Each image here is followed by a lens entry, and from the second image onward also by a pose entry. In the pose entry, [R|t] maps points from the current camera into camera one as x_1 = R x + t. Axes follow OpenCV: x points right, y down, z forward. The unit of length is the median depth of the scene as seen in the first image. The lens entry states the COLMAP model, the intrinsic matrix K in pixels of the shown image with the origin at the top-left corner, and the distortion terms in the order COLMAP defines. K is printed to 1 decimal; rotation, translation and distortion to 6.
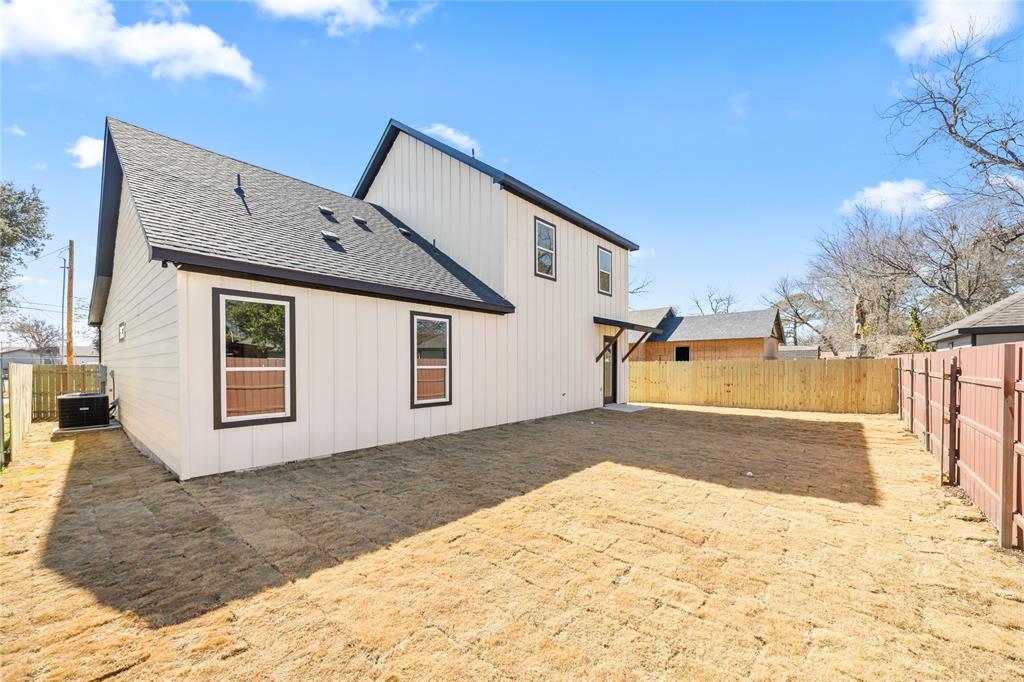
lens RADIAL K [[390.4, 0, 512.0], [0, 390.4, 341.0], [0, 0, 1]] dist [0.000691, -0.000372]
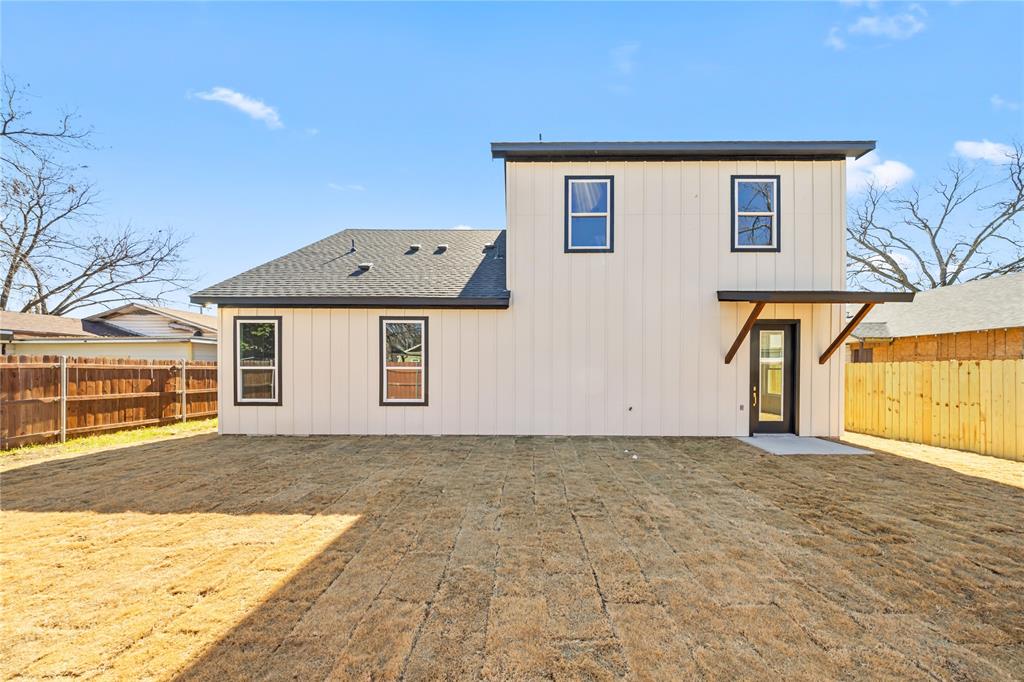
lens RADIAL K [[304.3, 0, 512.8], [0, 304.3, 355.8], [0, 0, 1]] dist [0.000350, -0.000018]
pose [[0.651382, -0.020338, -0.758477, 0.575406], [0.041052, 0.999121, 0.008464, 0.038032], [0.757639, -0.036651, 0.651644, 0.665539]]
